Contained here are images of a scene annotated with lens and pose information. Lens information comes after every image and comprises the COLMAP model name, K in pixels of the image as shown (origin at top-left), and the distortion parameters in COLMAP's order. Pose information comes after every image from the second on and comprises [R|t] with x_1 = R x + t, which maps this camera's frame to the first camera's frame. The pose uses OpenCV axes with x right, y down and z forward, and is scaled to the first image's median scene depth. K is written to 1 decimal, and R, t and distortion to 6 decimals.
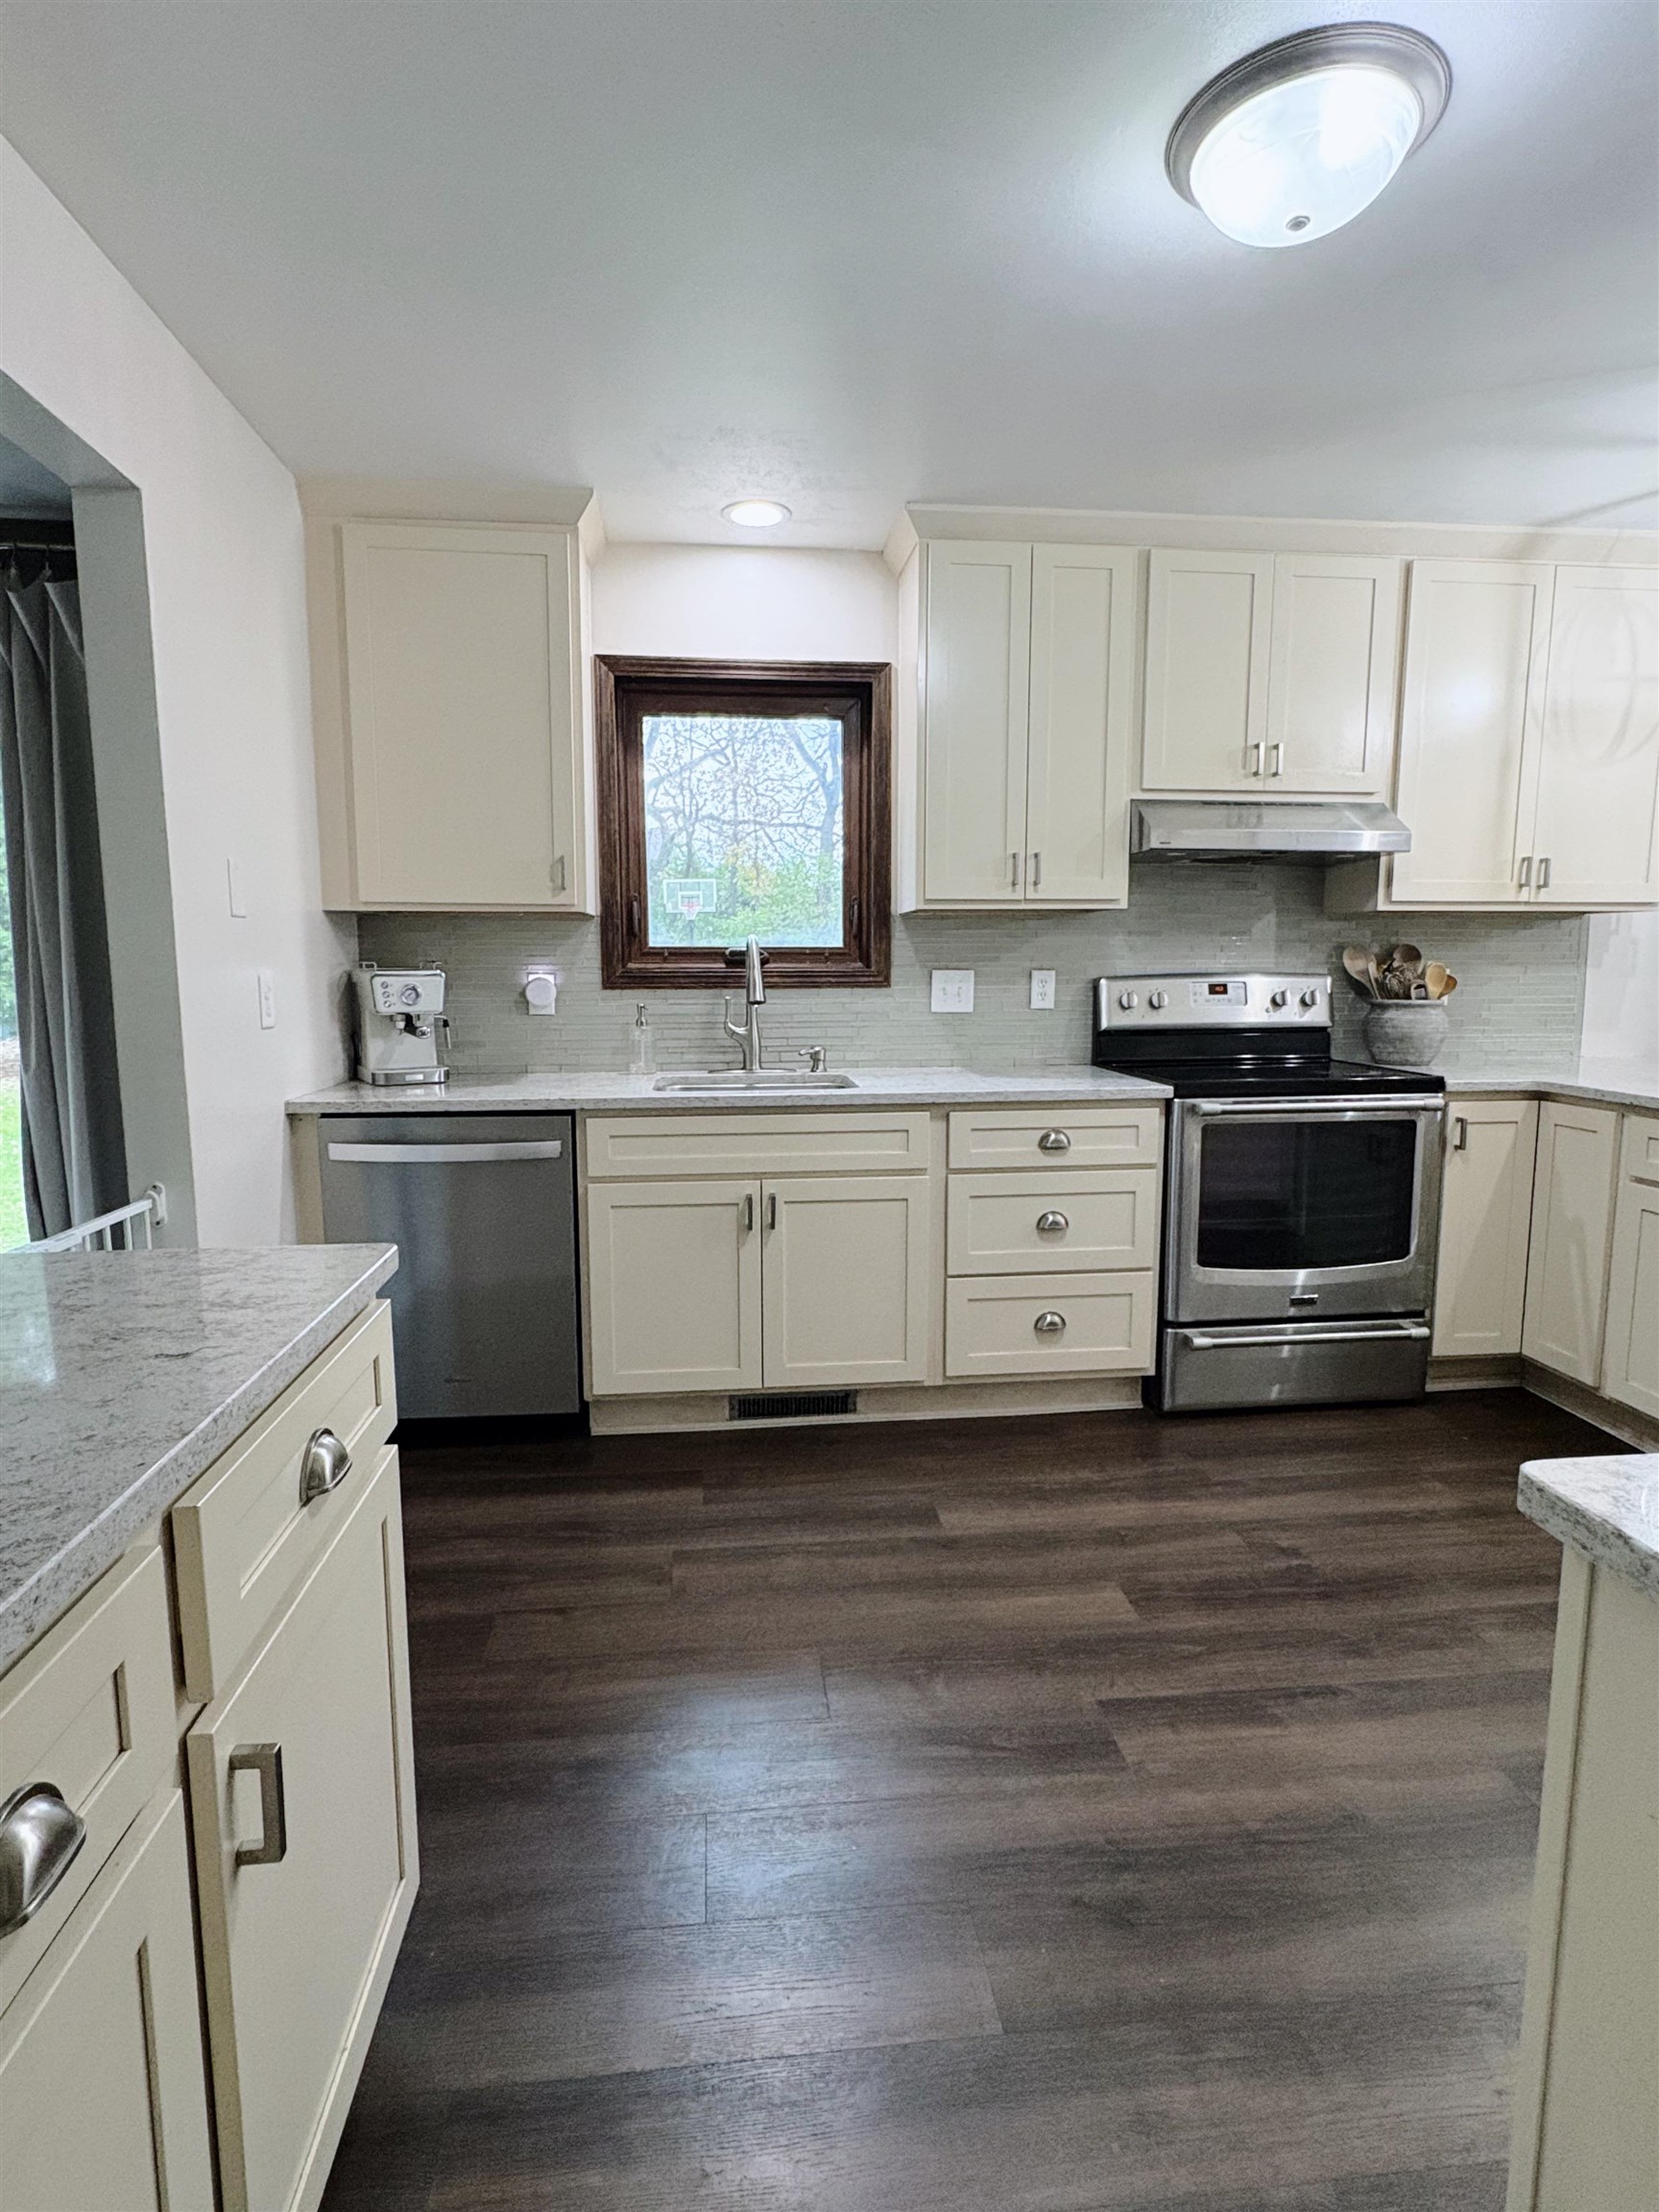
lens RADIAL K [[1127.2, 0, 829.5], [0, 1127.2, 1106.0], [0, 0, 1]] dist [0.002730, 0.001401]
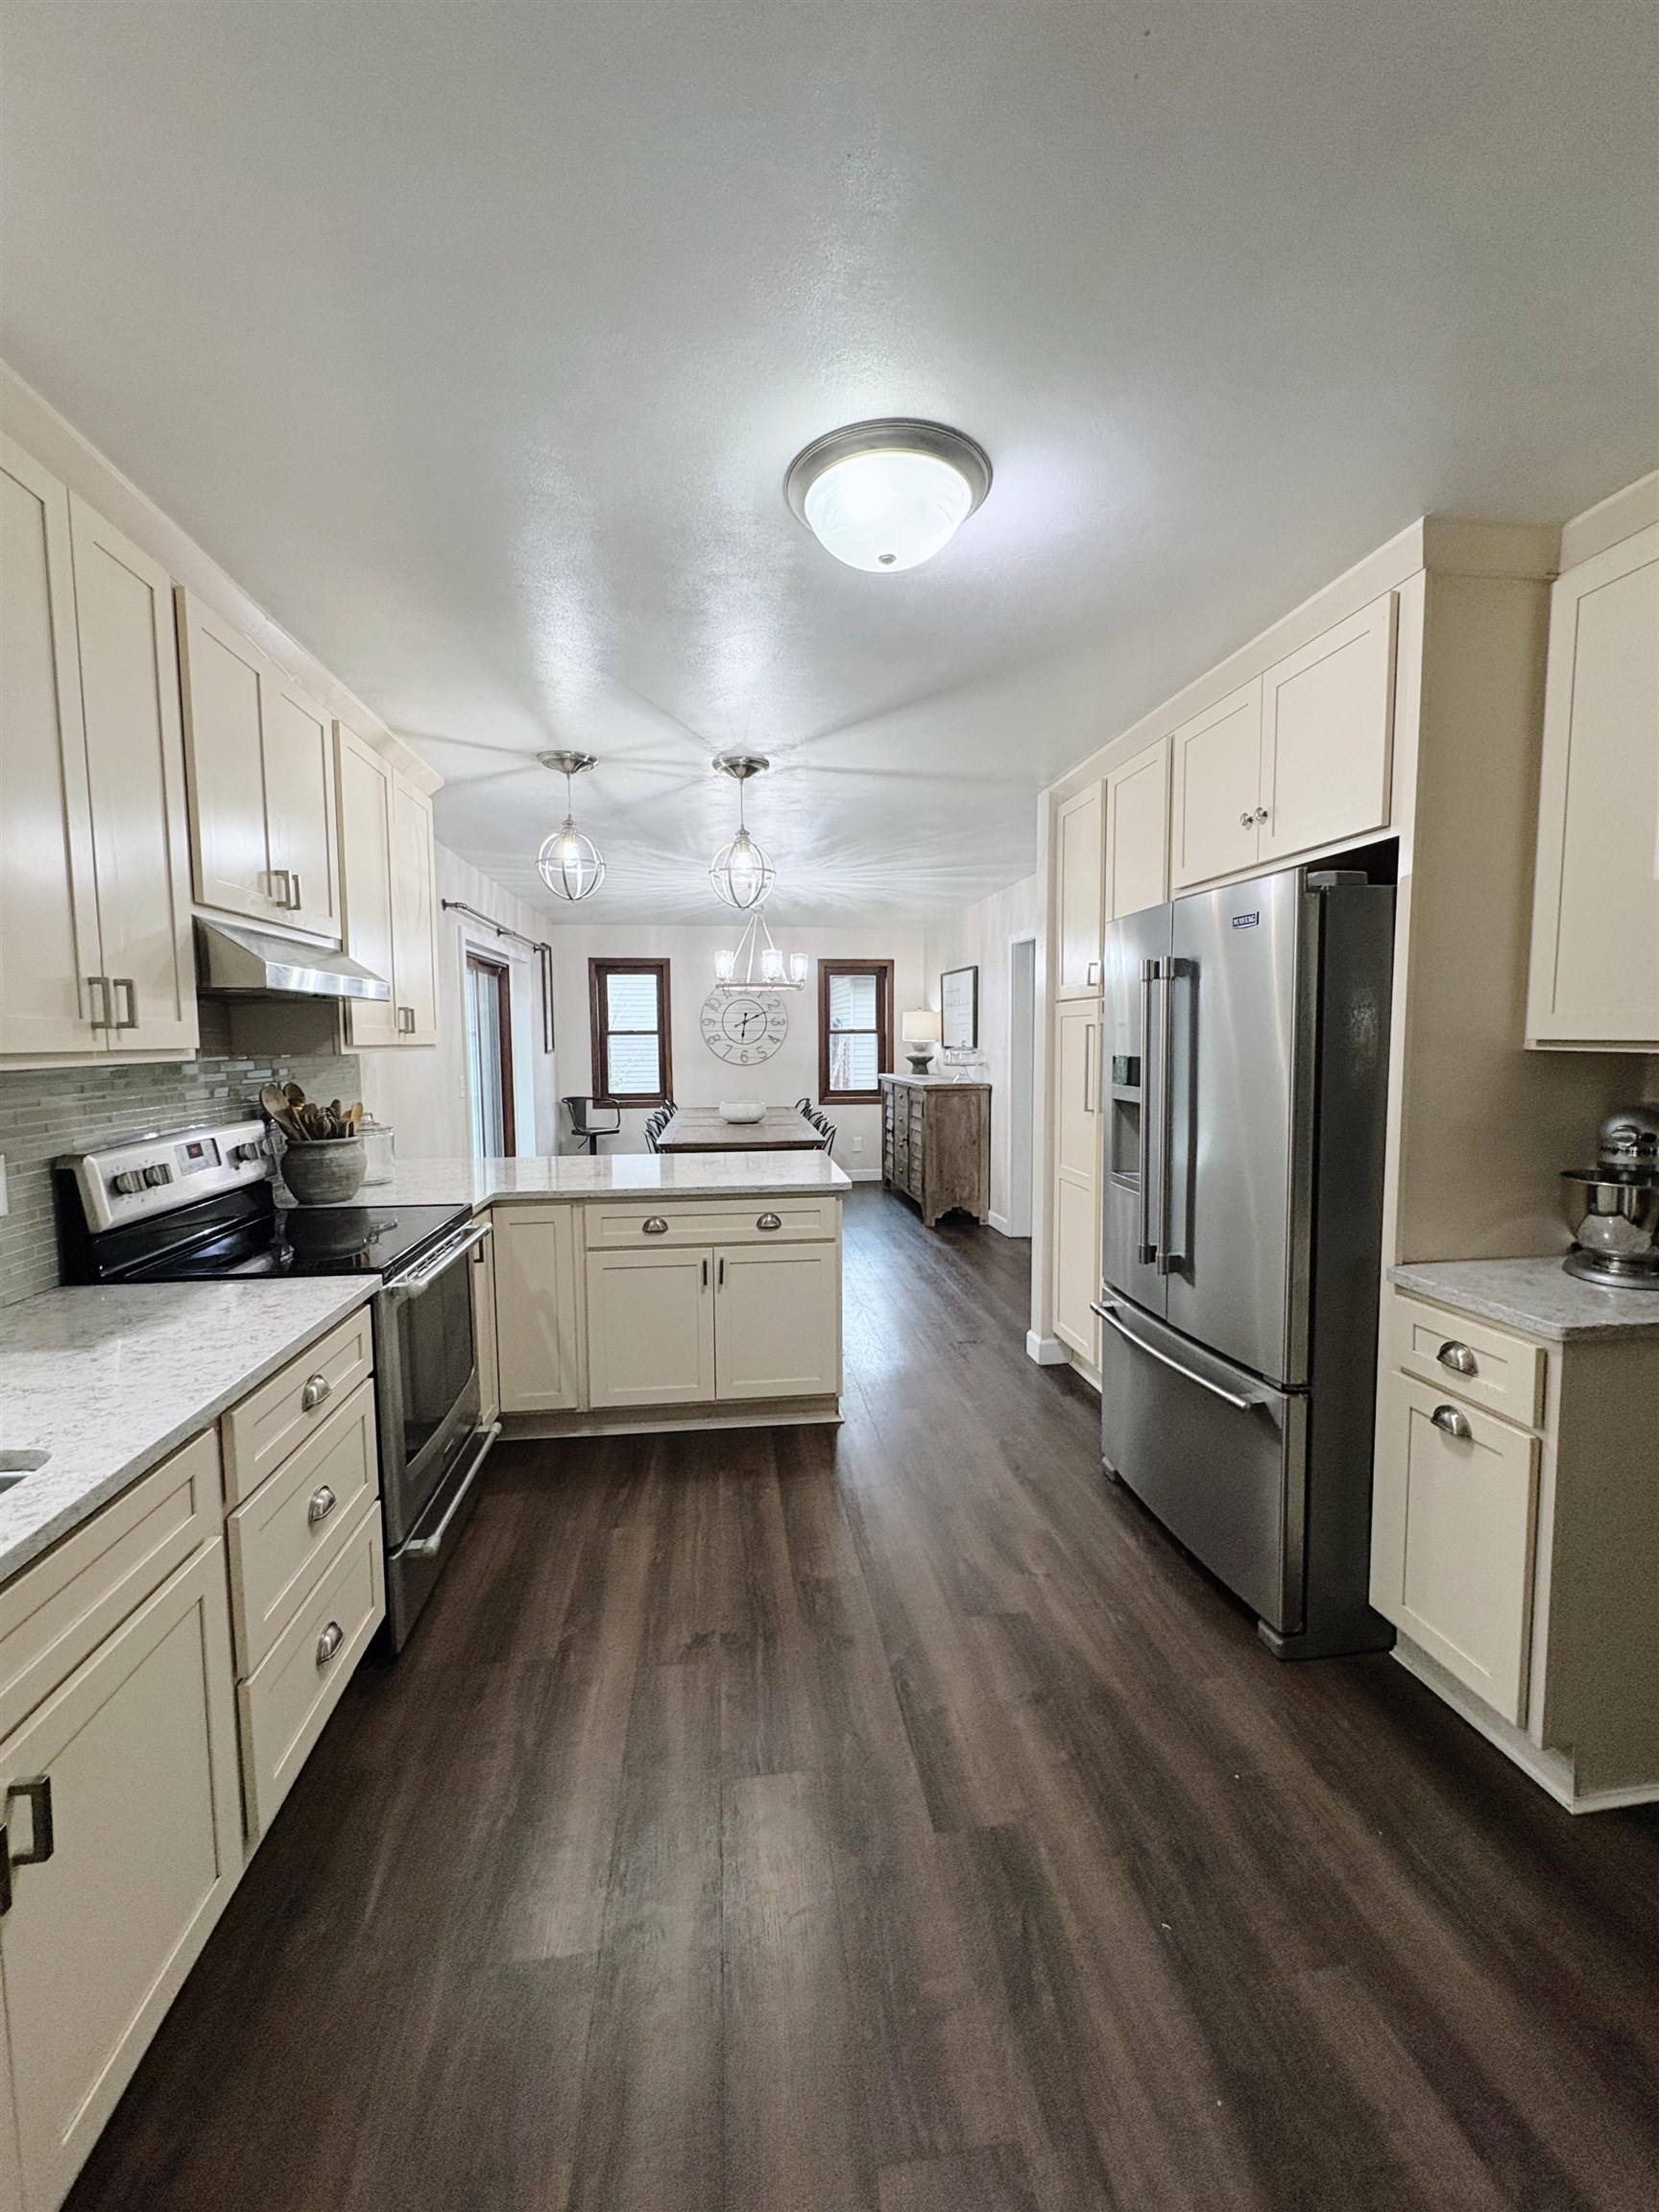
lens RADIAL K [[880.6, 0, 829.5], [0, 880.6, 1106.0], [0, 0, 1]] dist [-0.000441, 0.000144]
pose [[-0.019328, -0.075477, 0.996960, -0.333245], [0.132922, 0.988101, 0.077383, -0.141211], [-0.990938, 0.134014, -0.009065, 0.627244]]
